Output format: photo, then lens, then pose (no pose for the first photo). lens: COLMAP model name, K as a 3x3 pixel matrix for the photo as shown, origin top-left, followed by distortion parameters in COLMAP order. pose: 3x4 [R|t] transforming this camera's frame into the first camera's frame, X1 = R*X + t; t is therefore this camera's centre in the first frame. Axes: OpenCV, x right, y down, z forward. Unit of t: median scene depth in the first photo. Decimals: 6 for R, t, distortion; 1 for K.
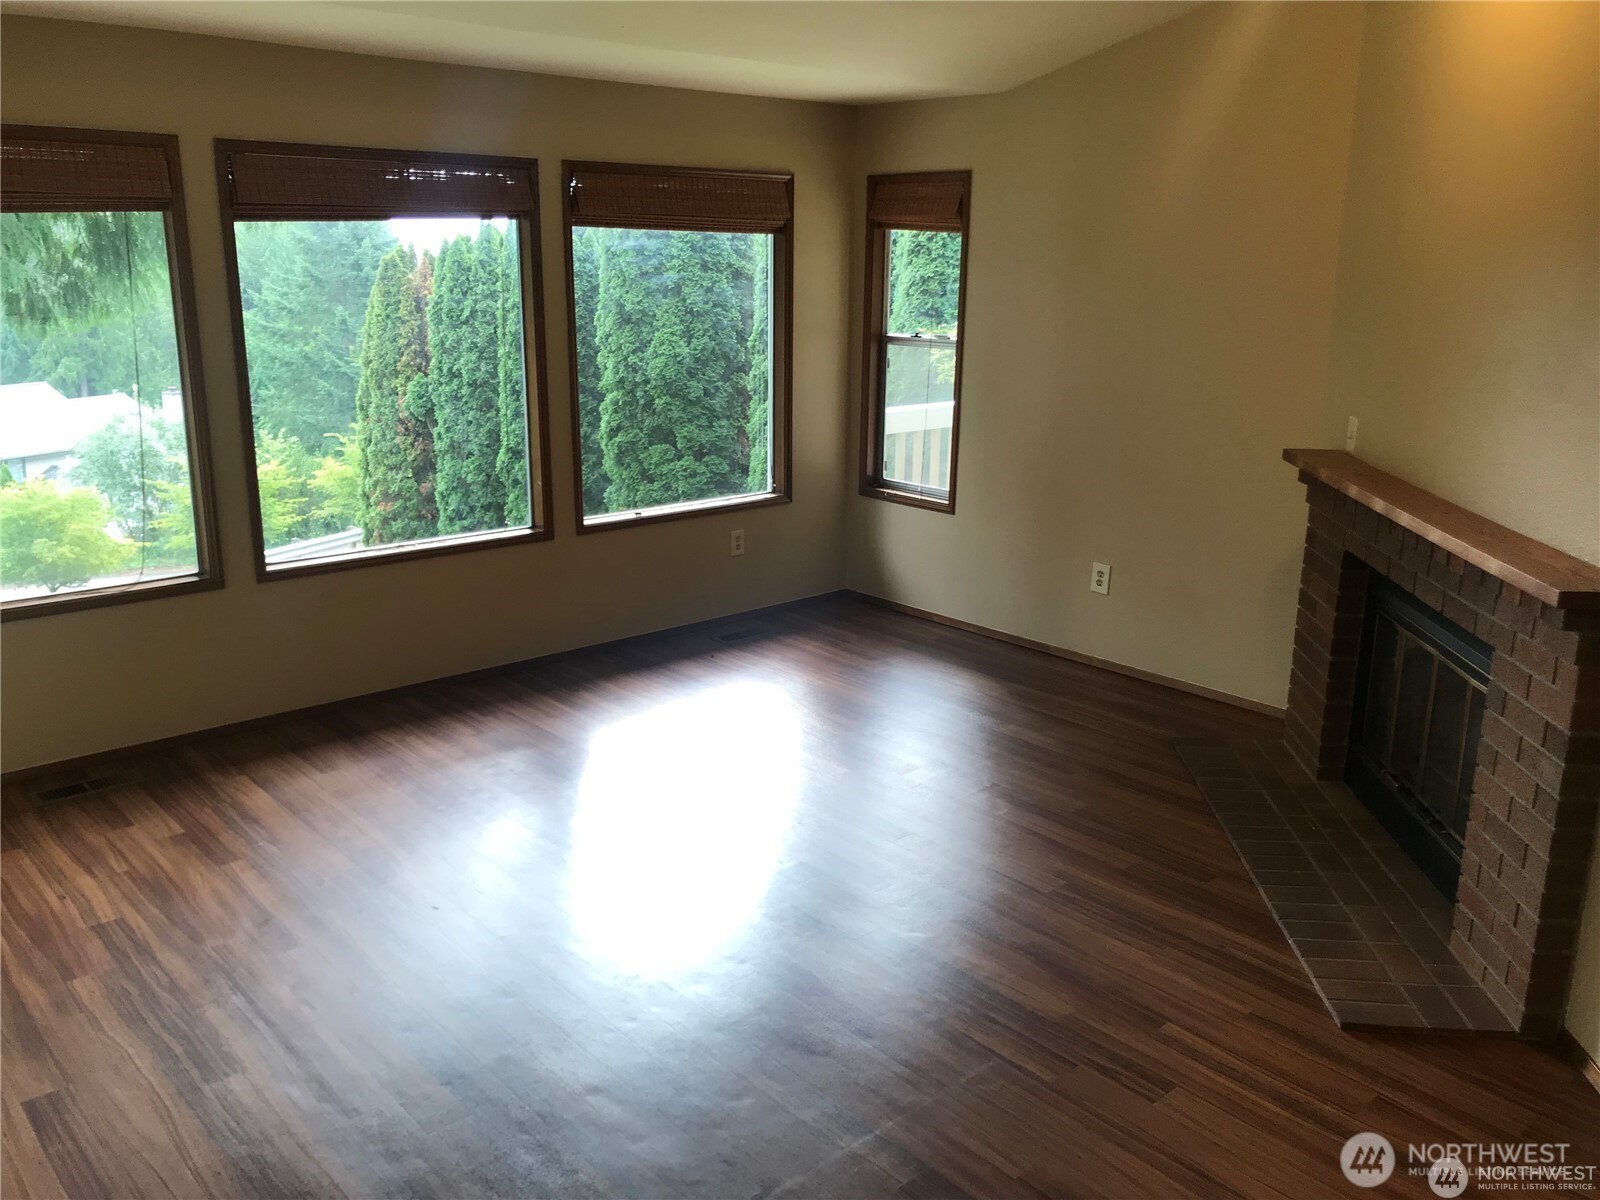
lens RADIAL K [[1341.5, 0, 809.8], [0, 1341.5, 610.2], [0, 0, 1]] dist [0.046136, -0.082565]
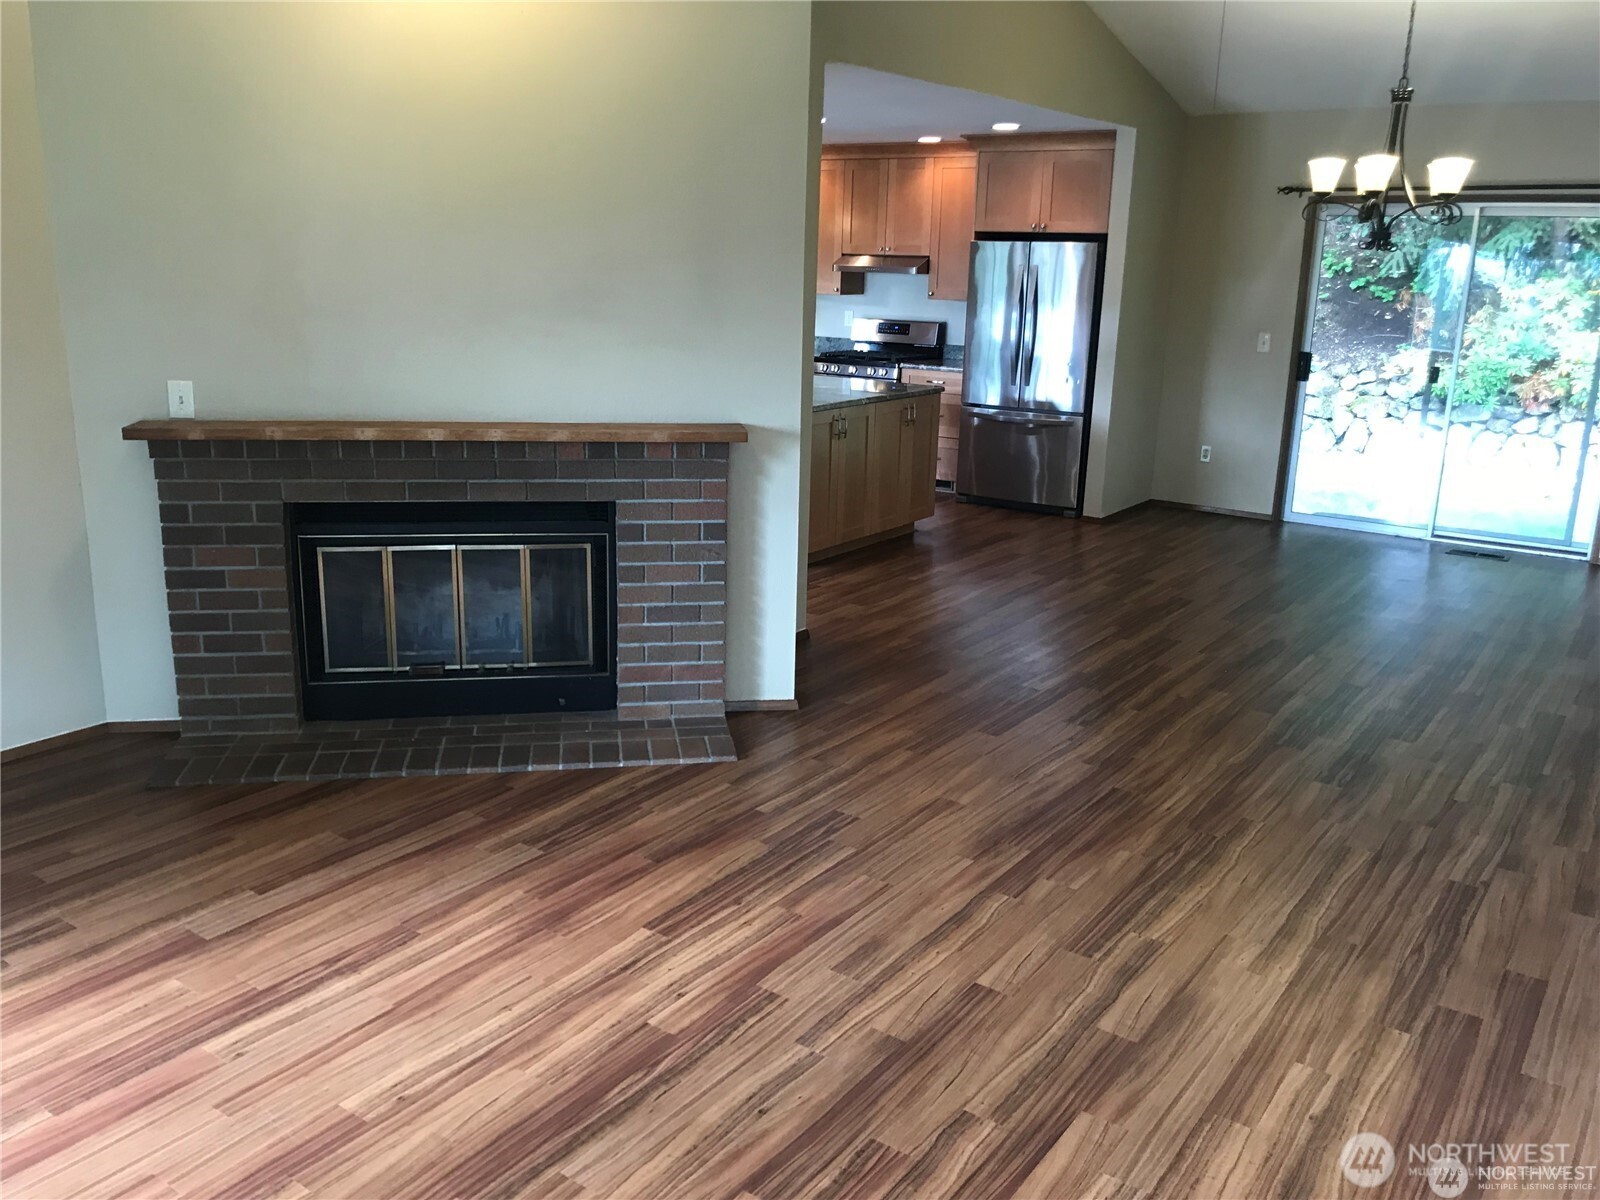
lens RADIAL K [[1341.5, 0, 798.0], [0, 1341.5, 597.2], [0, 0, 1]] dist [0.046136, -0.082565]
pose [[-0.233615, -0.270260, 0.934015, -0.105745], [0.227134, 0.918851, 0.322682, -0.034673], [-0.945428, 0.287530, -0.153272, 0.127073]]
